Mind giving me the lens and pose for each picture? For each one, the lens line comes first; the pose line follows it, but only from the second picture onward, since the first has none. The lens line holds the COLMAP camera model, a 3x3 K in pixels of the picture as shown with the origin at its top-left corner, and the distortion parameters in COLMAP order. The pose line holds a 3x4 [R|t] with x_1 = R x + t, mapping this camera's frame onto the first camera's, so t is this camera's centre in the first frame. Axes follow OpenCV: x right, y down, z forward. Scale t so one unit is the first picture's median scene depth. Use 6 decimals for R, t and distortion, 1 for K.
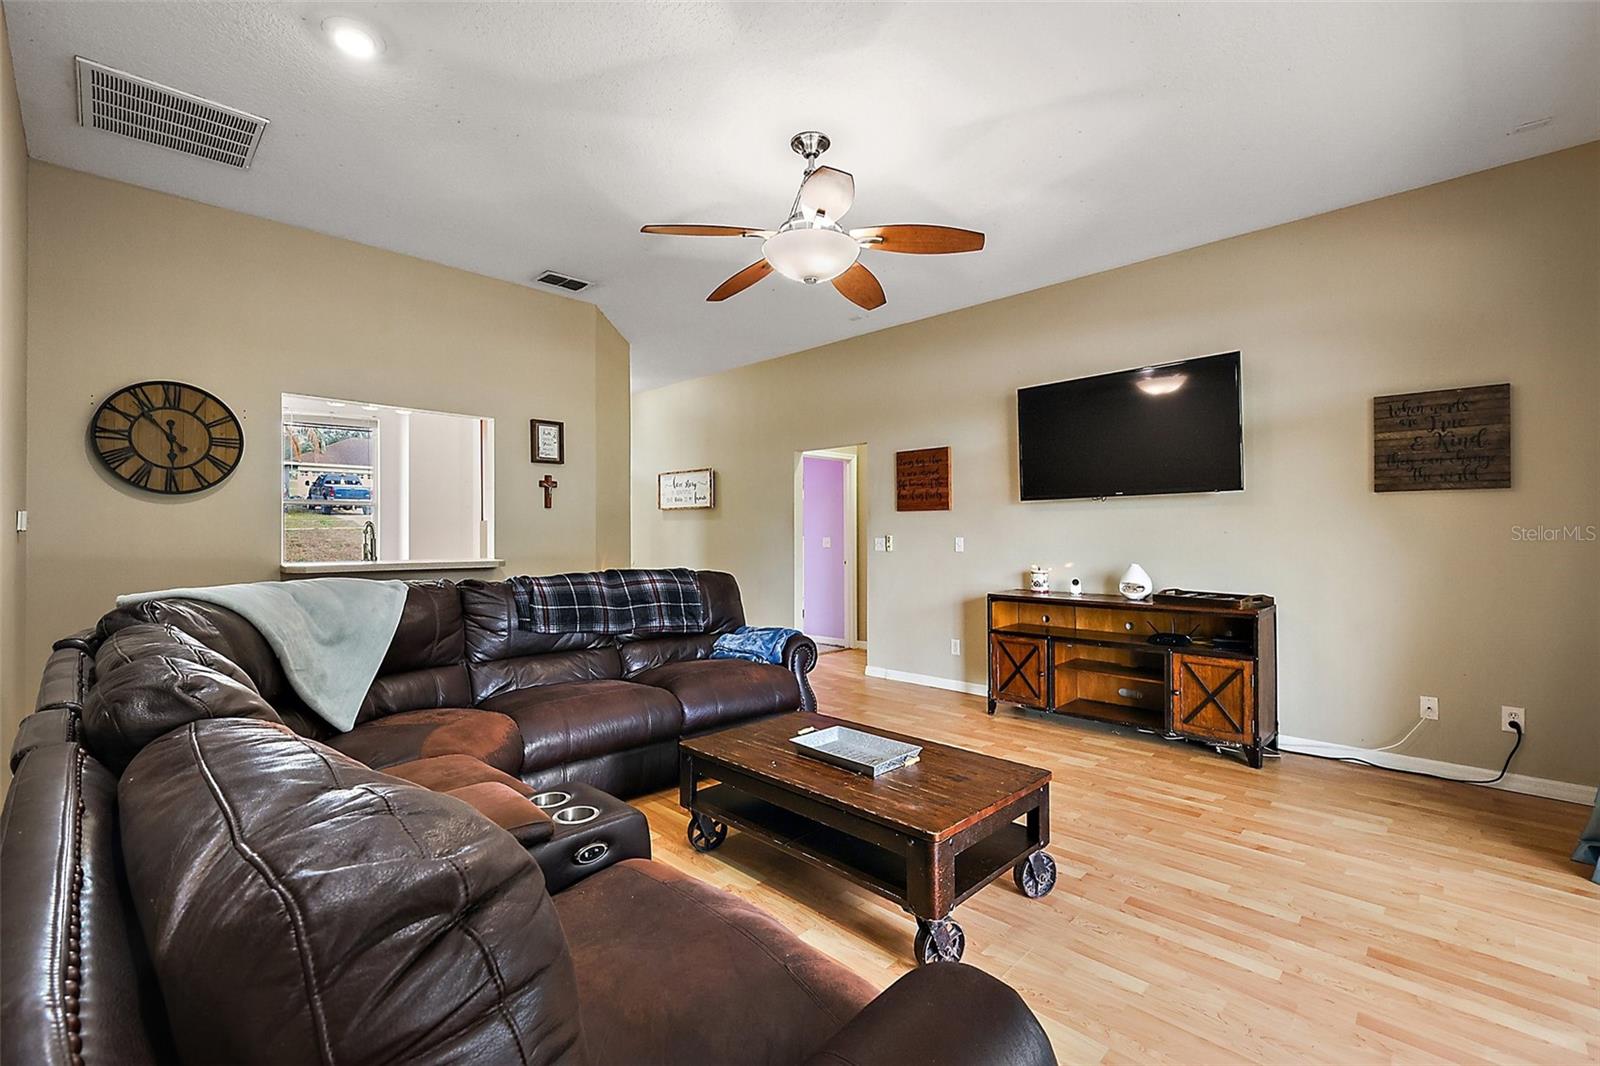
lens RADIAL K [[702.1, 0, 793.8], [0, 702.1, 522.8], [0, 0, 1]] dist [-0.002719, 0.000826]
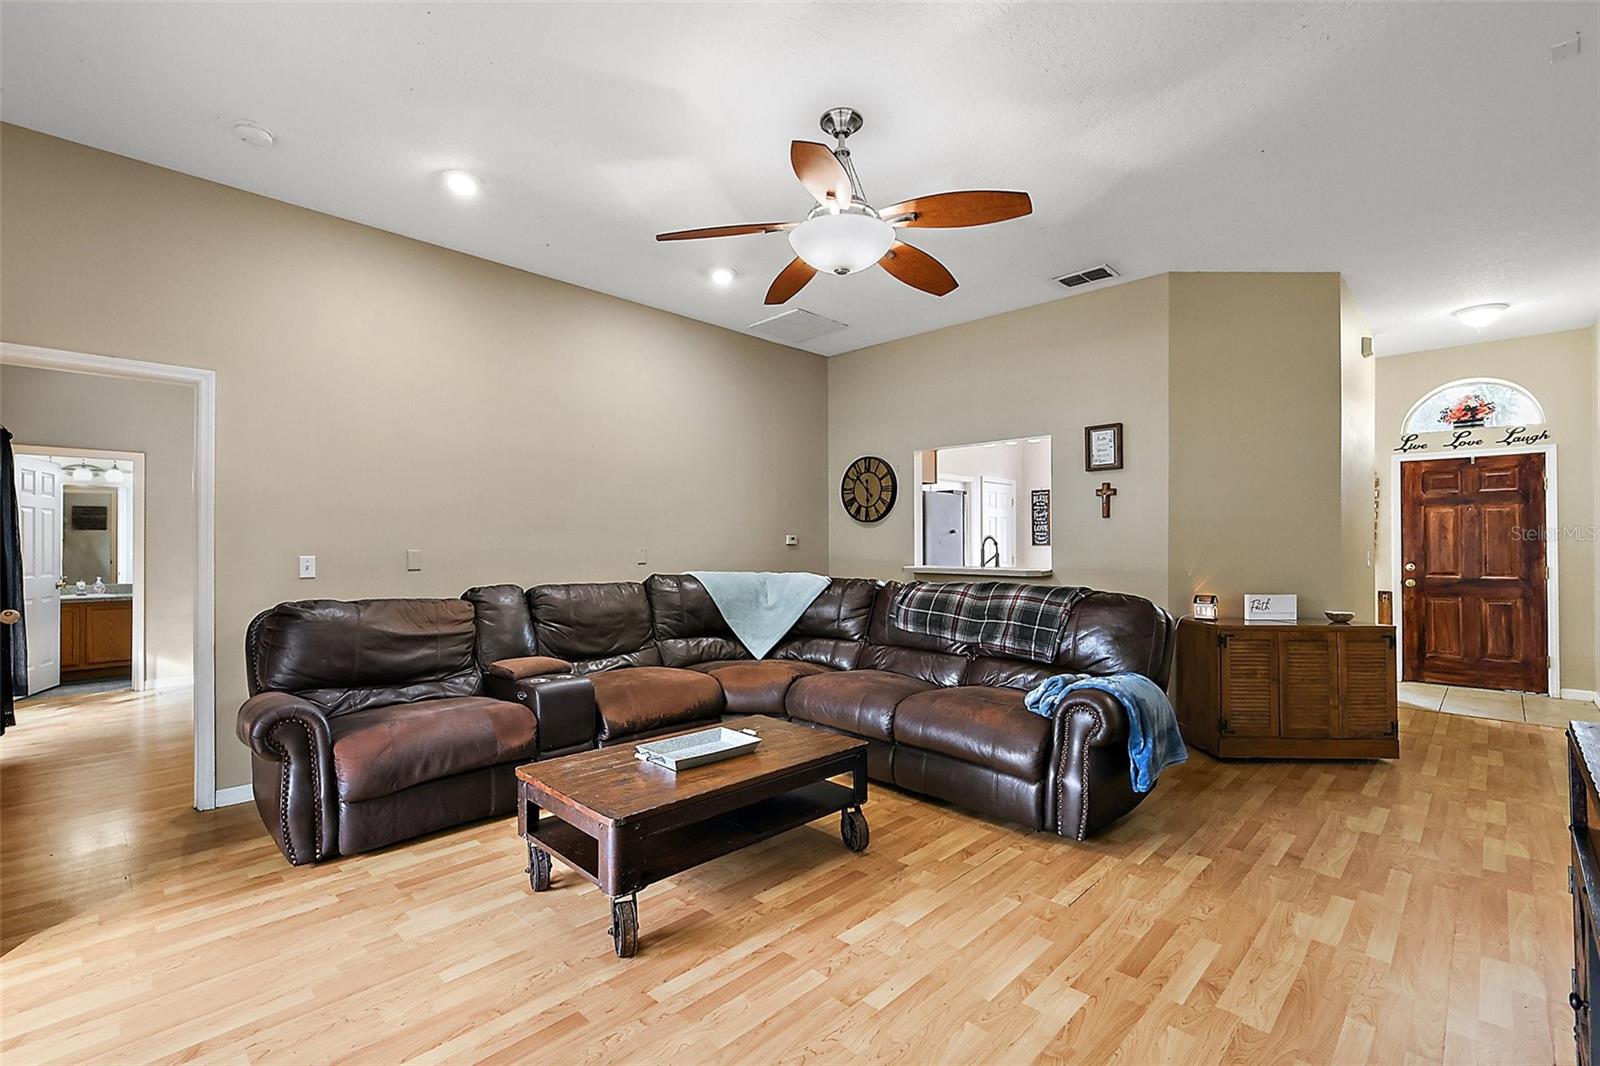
lens RADIAL K [[702.1, 0, 793.7], [0, 702.1, 544.7], [0, 0, 1]] dist [-0.002719, 0.000826]
pose [[-0.001003, 0.000858, -0.999999, 0.808458], [0.017563, 0.999845, 0.000841, 0.009196], [0.999845, -0.017562, -0.001018, 0.800731]]
